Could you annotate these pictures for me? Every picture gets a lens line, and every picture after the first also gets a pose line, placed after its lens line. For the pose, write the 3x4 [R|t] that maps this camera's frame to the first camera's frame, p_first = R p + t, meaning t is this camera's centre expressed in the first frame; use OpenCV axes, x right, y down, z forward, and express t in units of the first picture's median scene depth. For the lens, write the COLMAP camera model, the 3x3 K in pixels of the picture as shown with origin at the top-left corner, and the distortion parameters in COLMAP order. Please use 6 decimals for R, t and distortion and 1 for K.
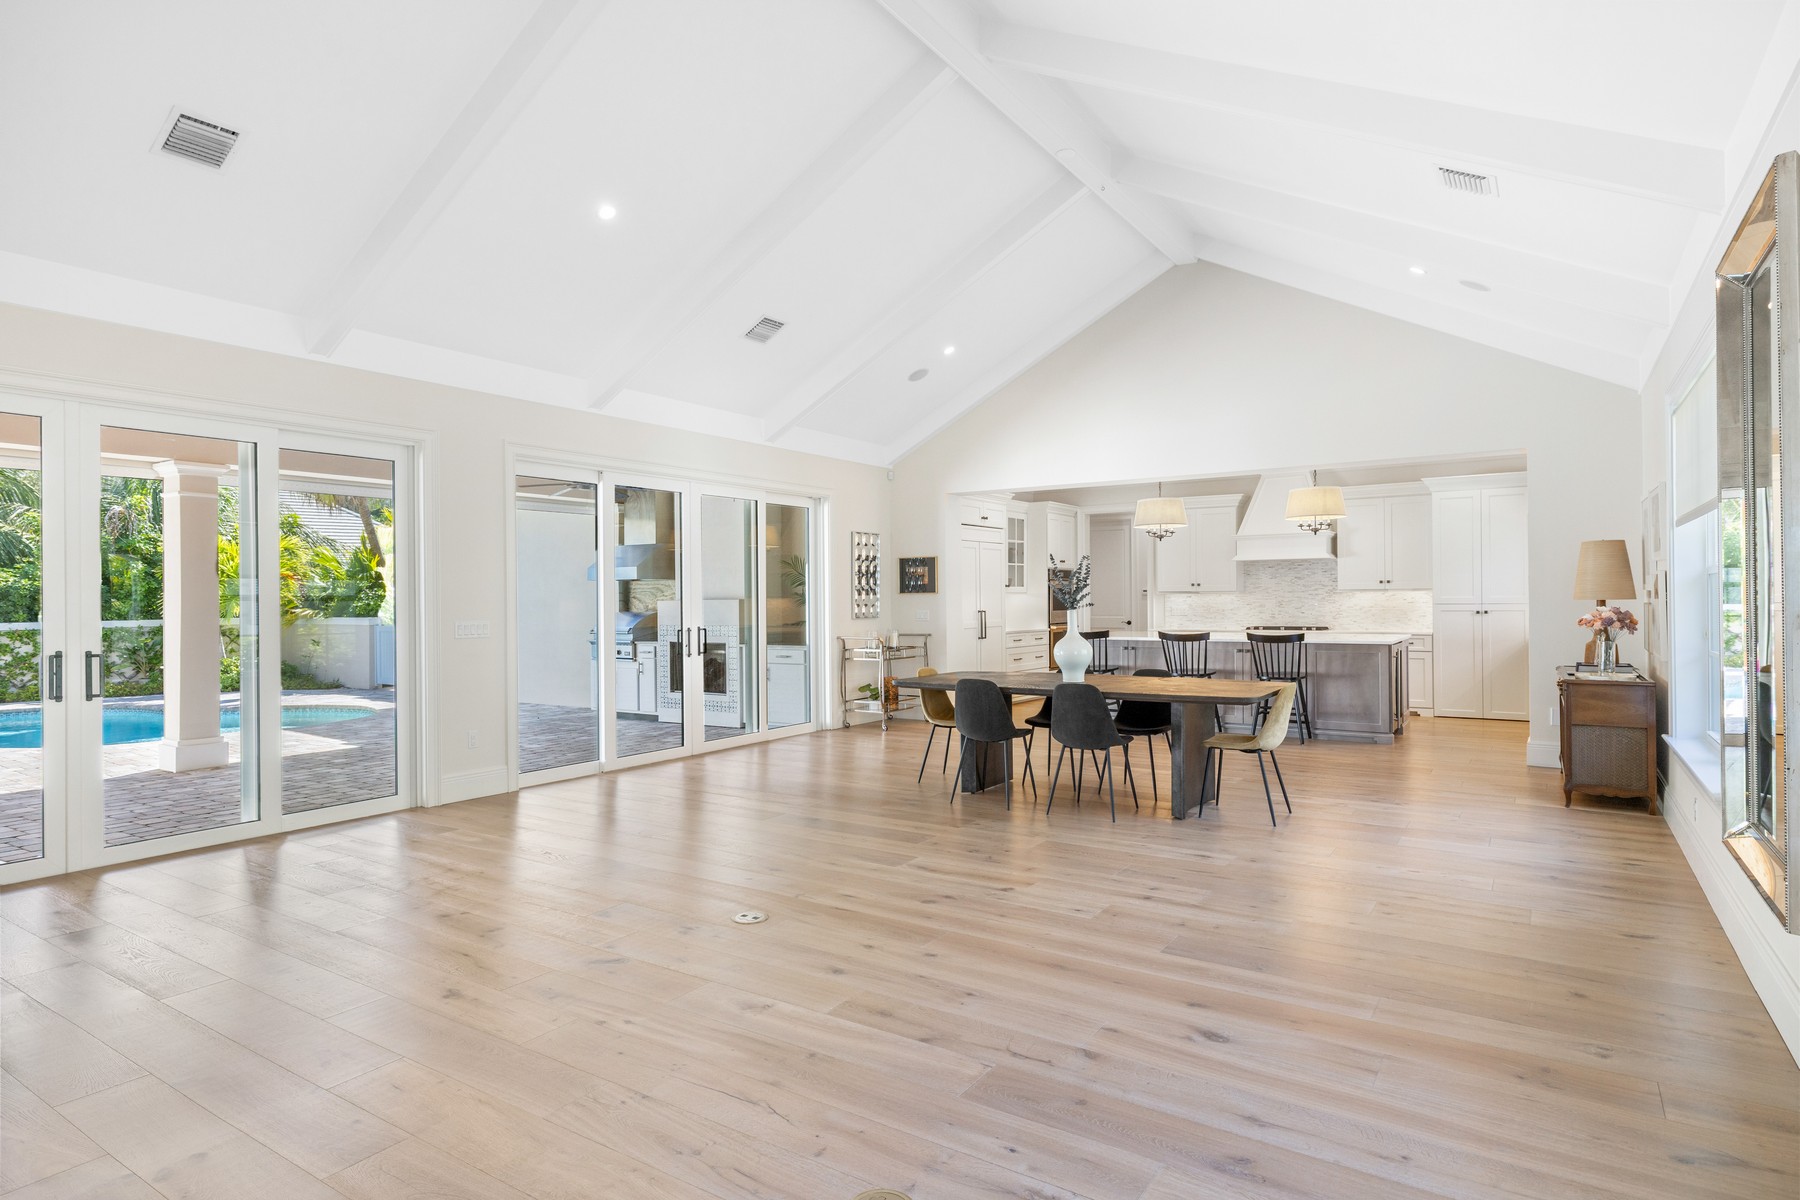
lens RADIAL K [[980.8, 0, 894.5], [0, 980.8, 596.7], [0, 0, 1]] dist [-0.001344, -0.000007]
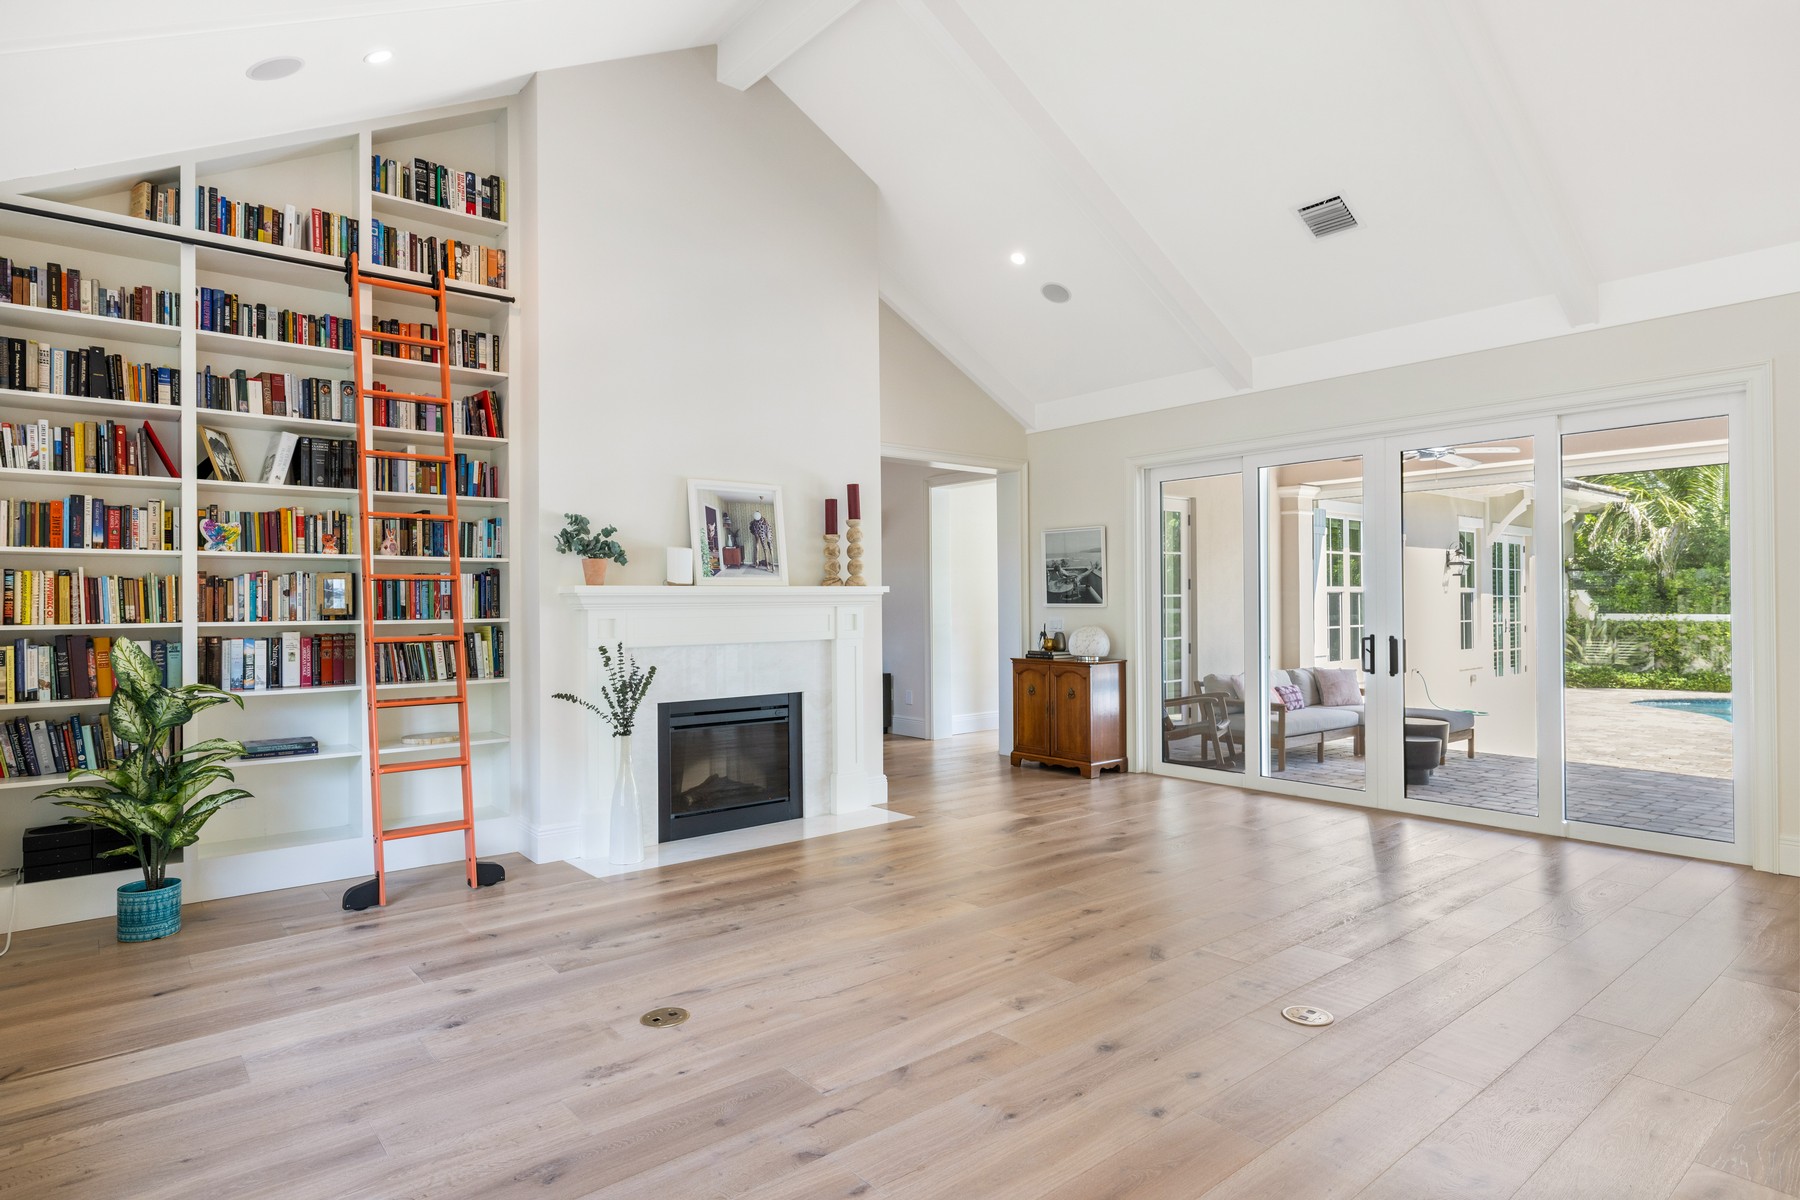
lens RADIAL K [[980.8, 0, 894.5], [0, 980.8, 596.7], [0, 0, 1]] dist [-0.001344, -0.000007]
pose [[-0.285306, 0.006351, -0.958415, 0.900441], [0.008898, 0.999953, 0.003977, -0.007593], [0.958395, -0.007393, -0.285349, 1.216740]]
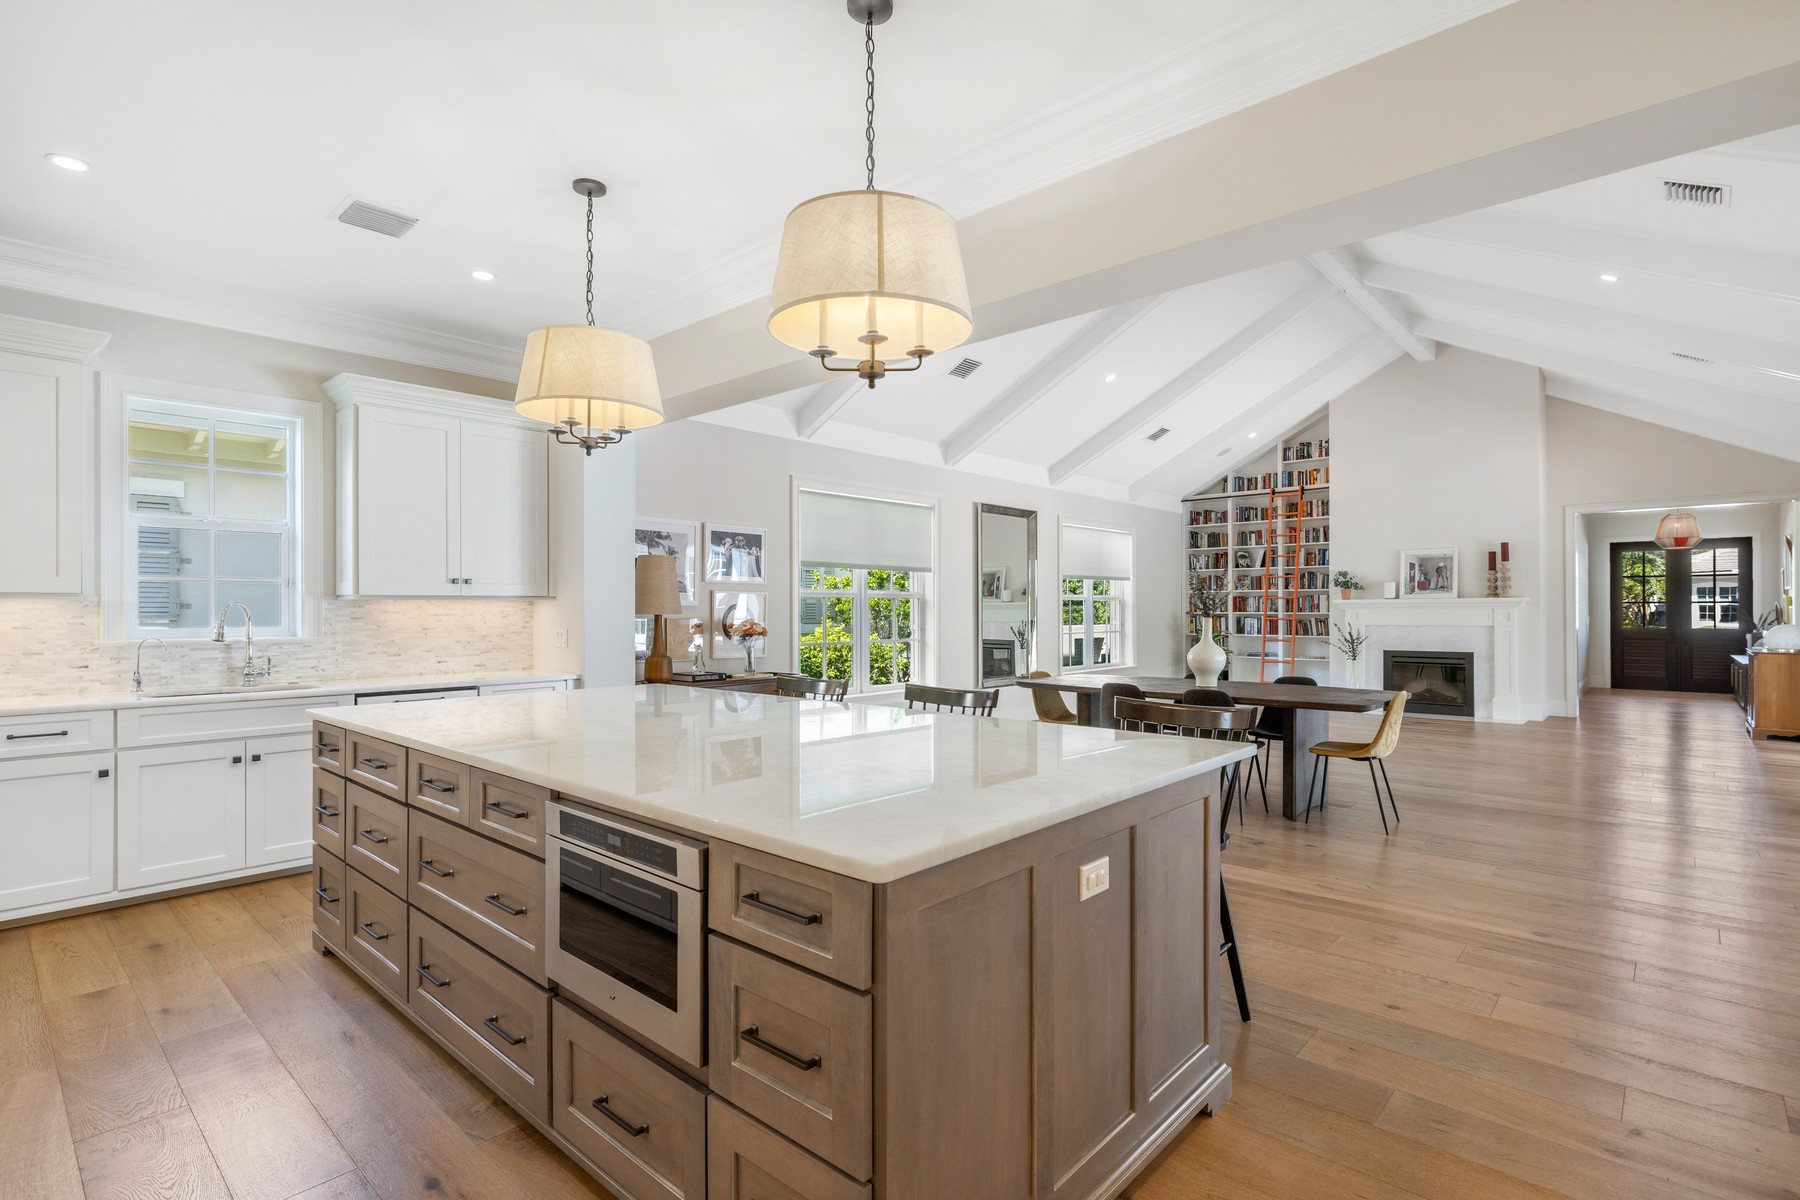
lens RADIAL K [[861.8, 0, 897.4], [0, 861.8, 606.7], [0, 0, 1]] dist [-0.000011, -0.000358]
pose [[-0.988332, 0.011882, 0.151853, 0.776756], [0.010966, 0.999916, -0.006869, 0.010059], [-0.151922, -0.005124, -0.988379, 4.165043]]
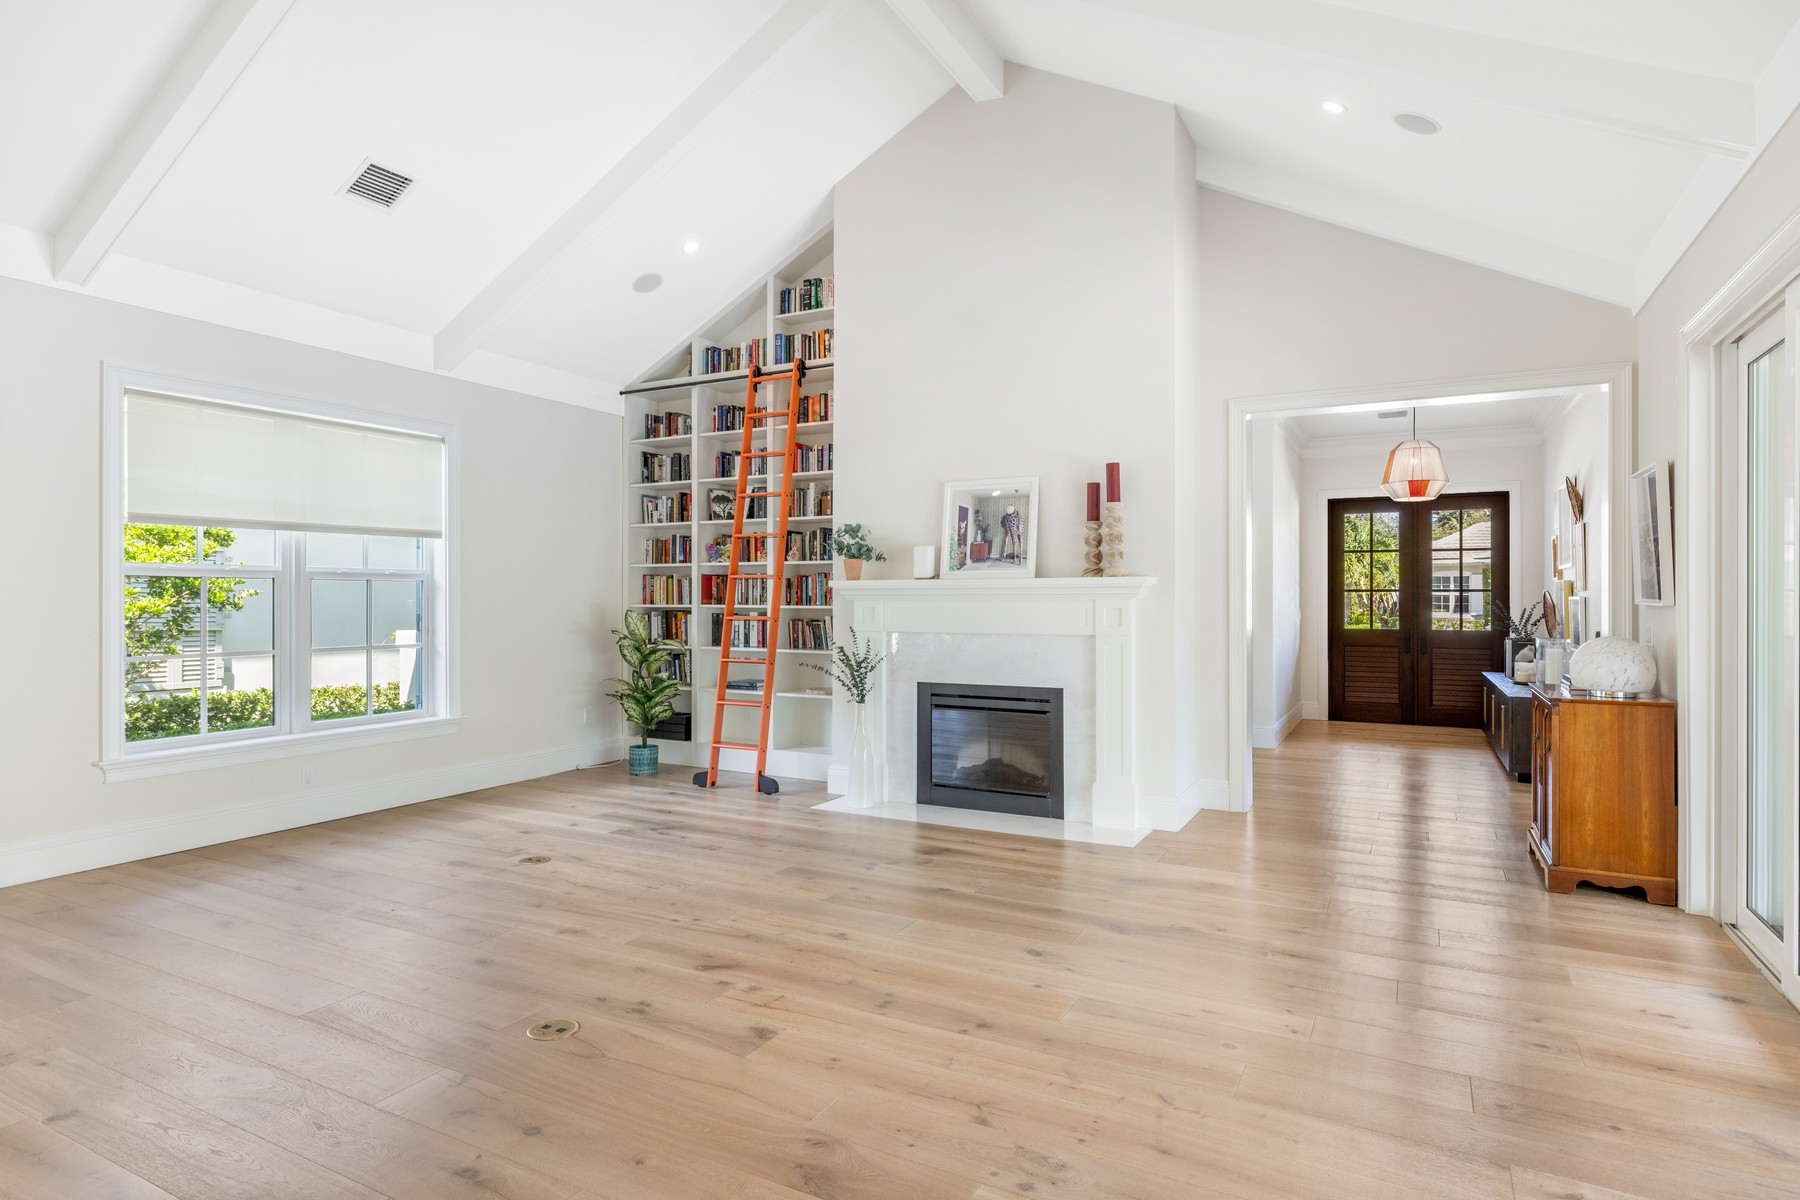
lens RADIAL K [[980.8, 0, 894.5], [0, 980.8, 596.7], [0, 0, 1]] dist [-0.001344, -0.000007]
pose [[-0.995614, 0.008742, -0.093148, -0.445998], [0.008795, 0.999961, -0.000150, 0.011121], [0.093143, -0.000969, -0.995652, 2.330009]]
